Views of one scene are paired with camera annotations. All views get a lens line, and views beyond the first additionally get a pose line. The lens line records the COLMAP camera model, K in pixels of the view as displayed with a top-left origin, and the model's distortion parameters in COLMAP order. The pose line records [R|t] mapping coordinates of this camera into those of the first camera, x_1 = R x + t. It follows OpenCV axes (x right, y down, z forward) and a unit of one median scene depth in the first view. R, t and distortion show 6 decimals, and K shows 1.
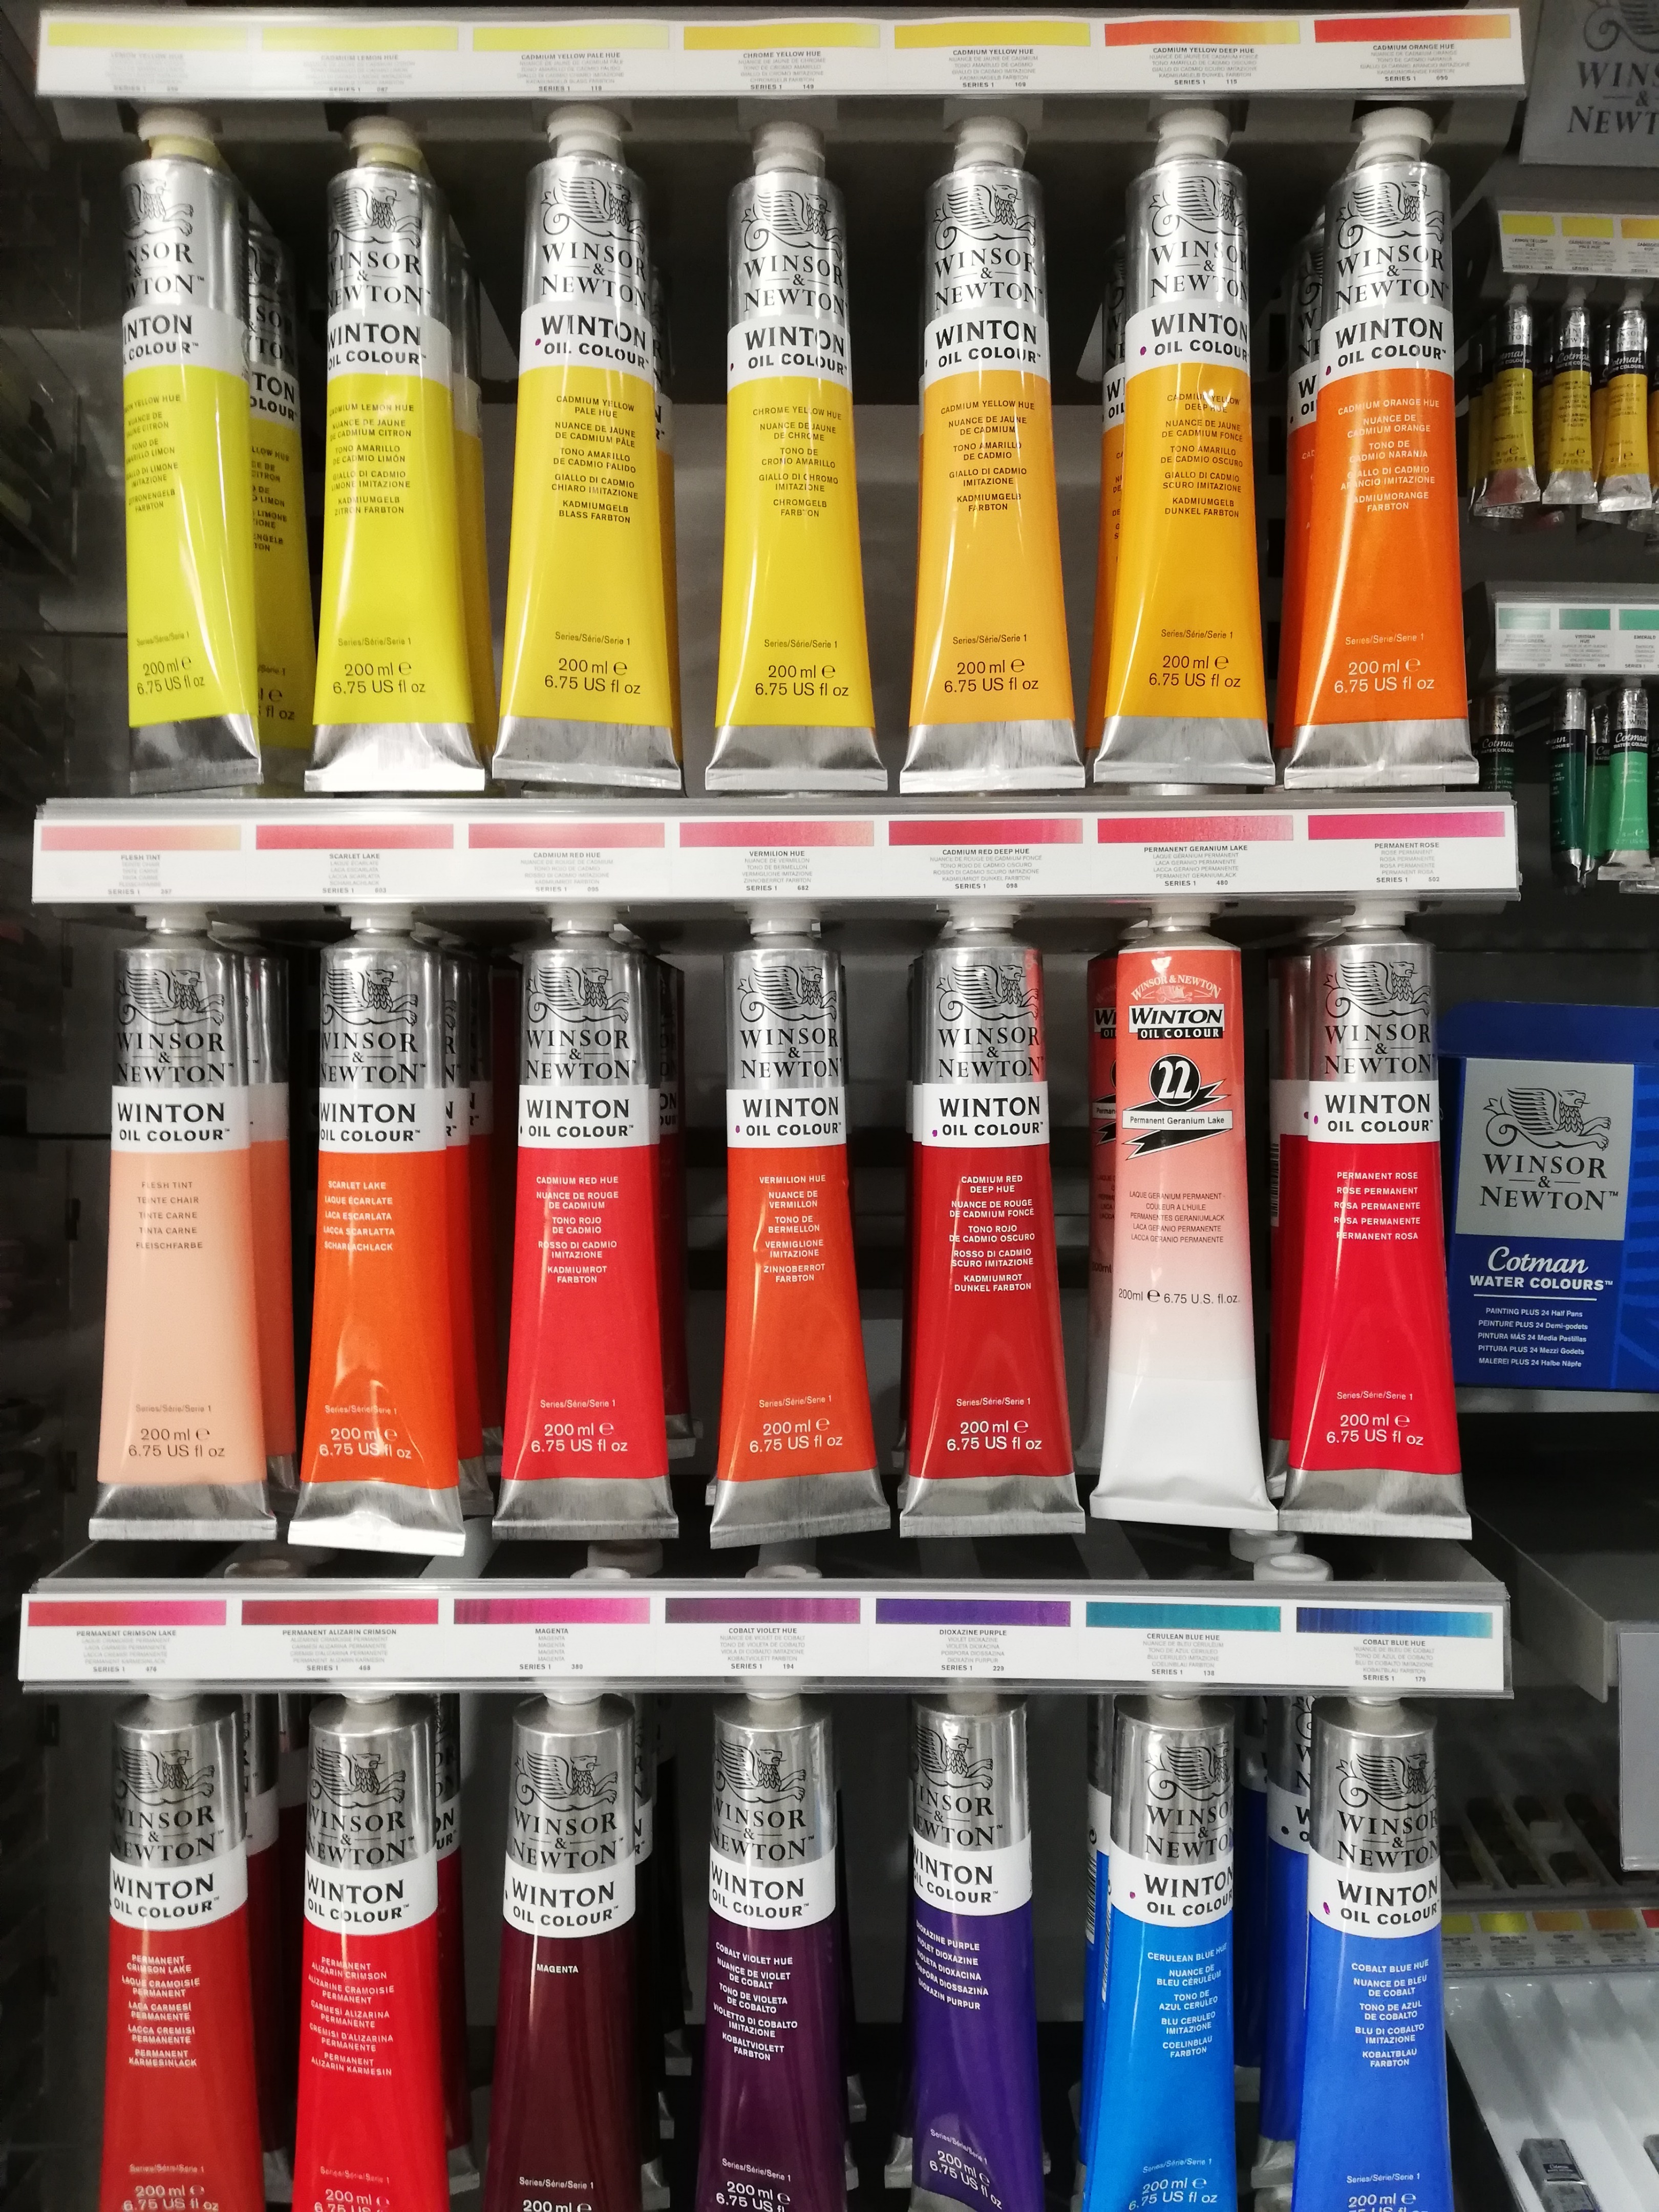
lens RADIAL K [[1699.1, 0, 825.0], [0, 1699.1, 1103.3], [0, 0, 1]] dist [0.038043, -0.029862]
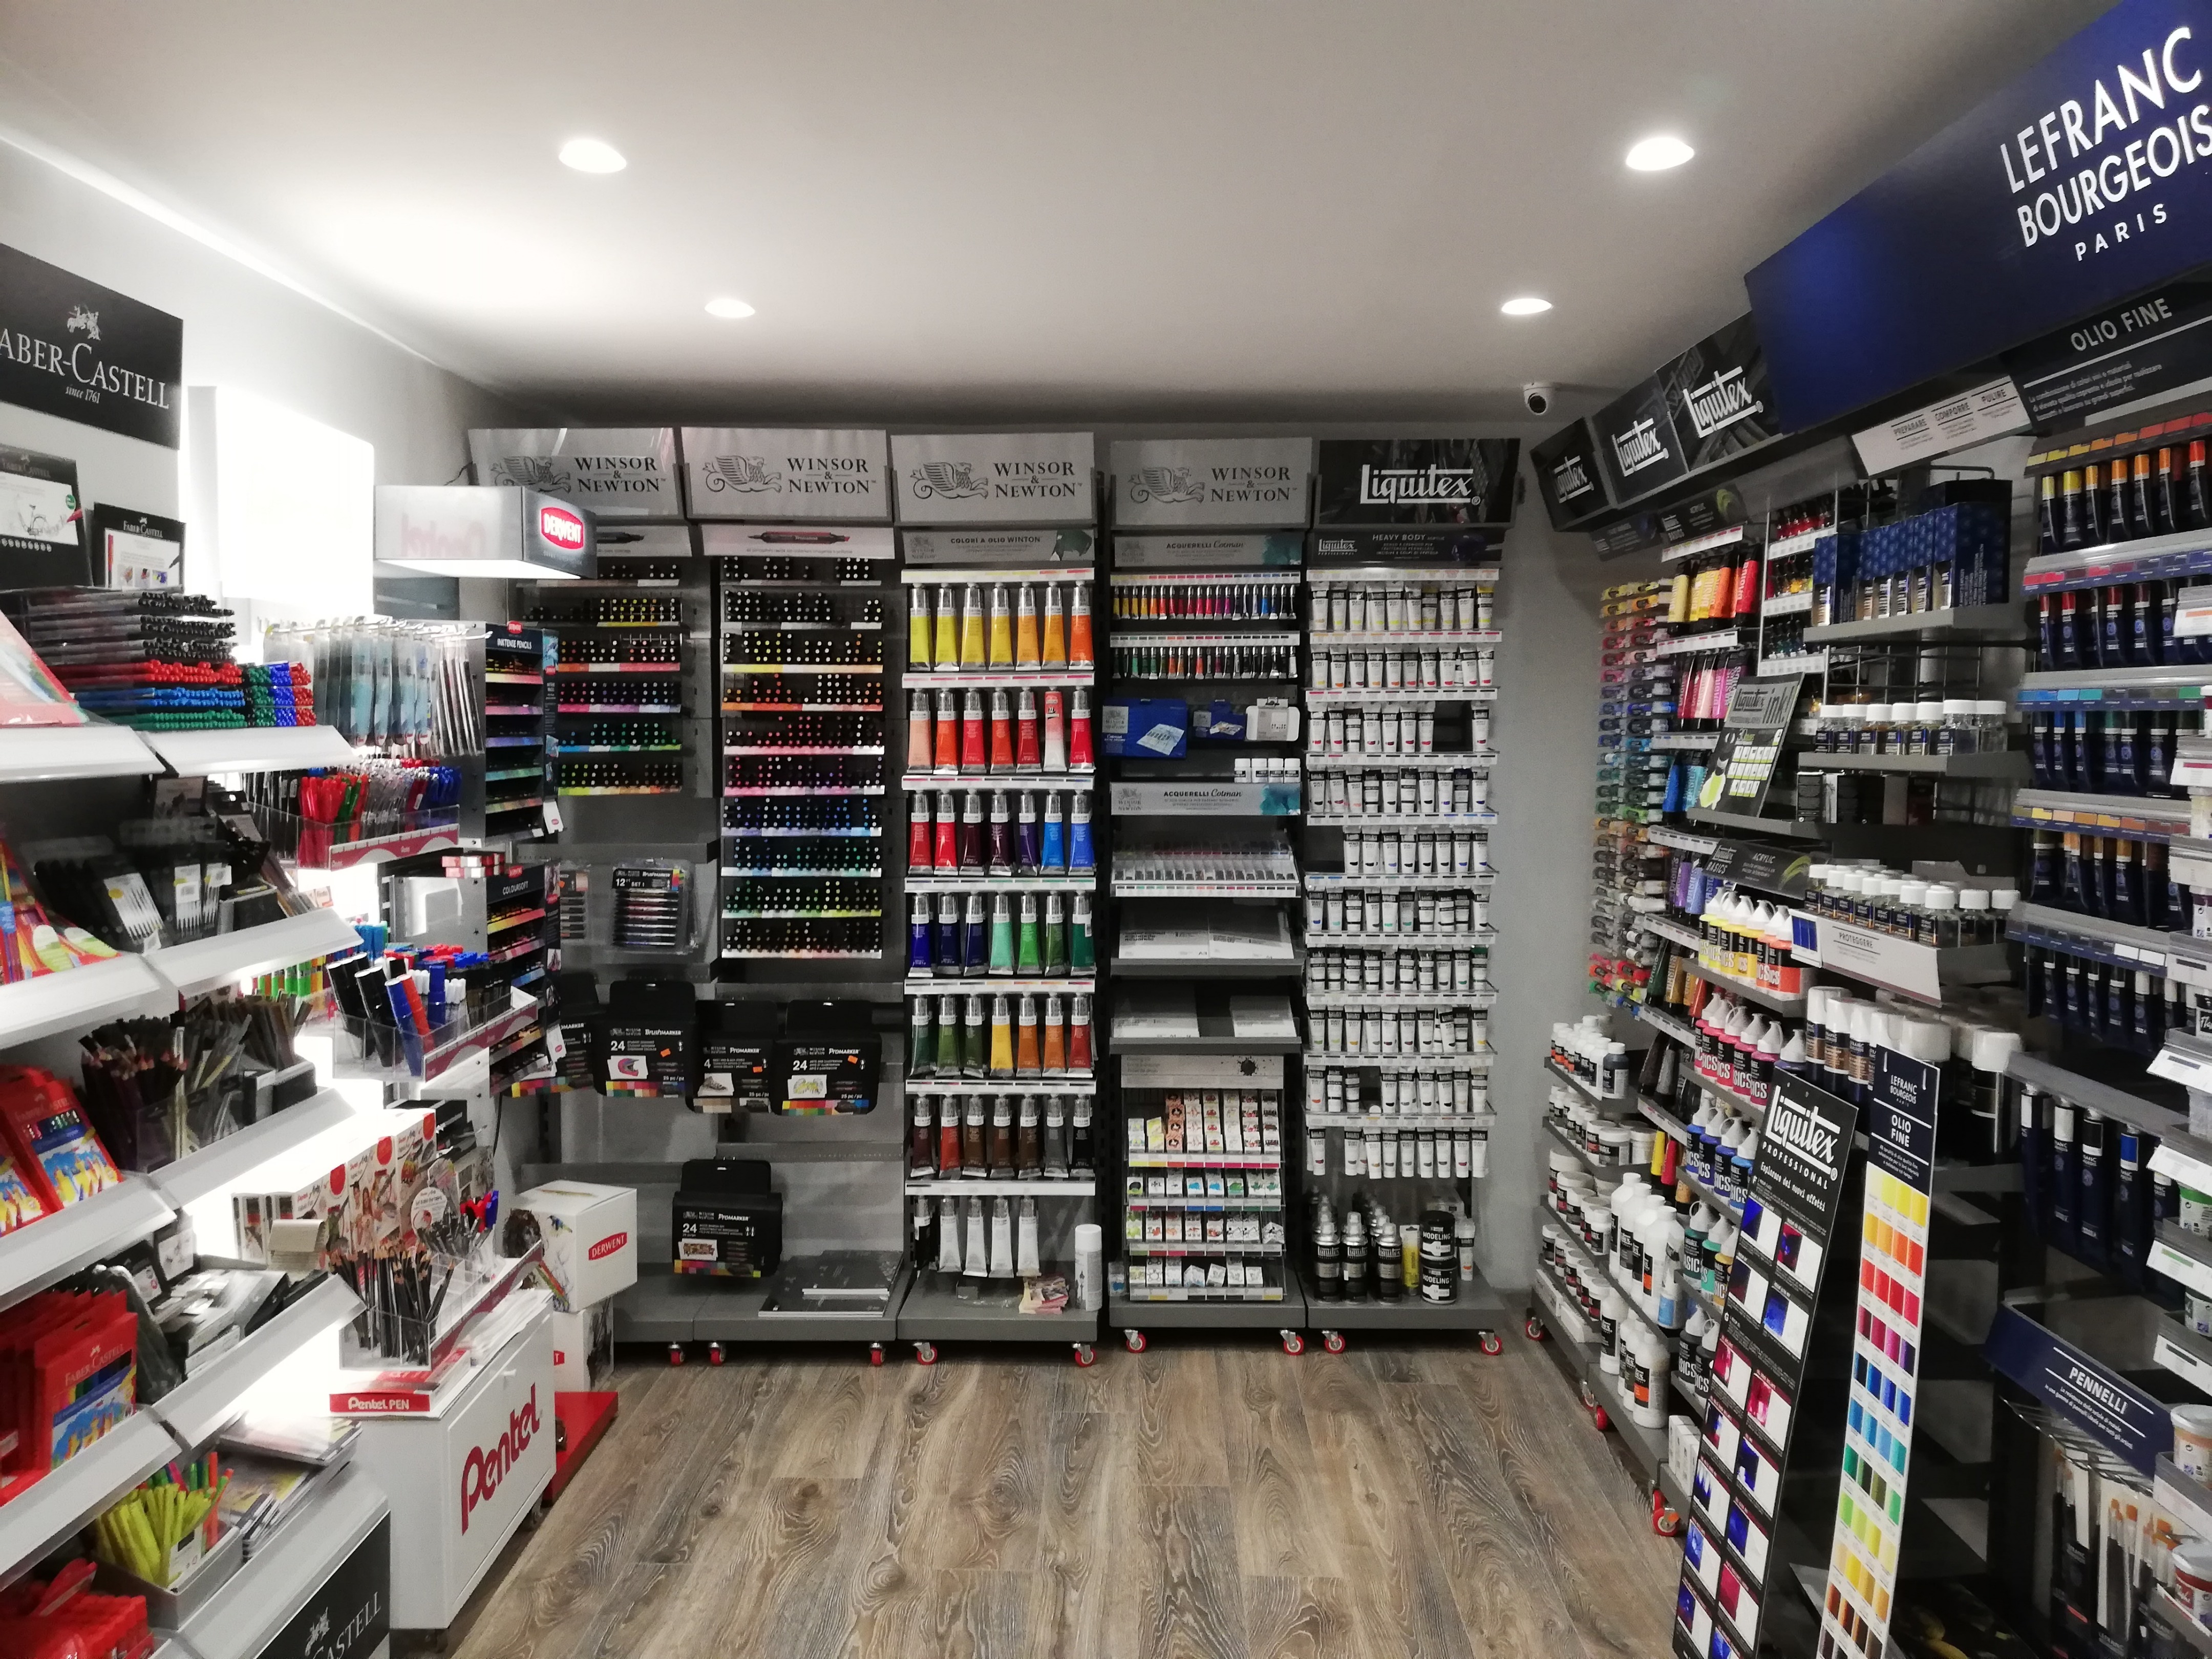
lens RADIAL K [[1699.1, 0, 1108.0], [0, 1699.1, 824.1], [0, 0, 1]] dist [0.038043, -0.029862]
pose [[0.999991, -0.003843, -0.001606, 0.460070], [0.003926, 0.998448, 0.055557, 0.070611], [0.001390, -0.055563, 0.998454, -6.444154]]
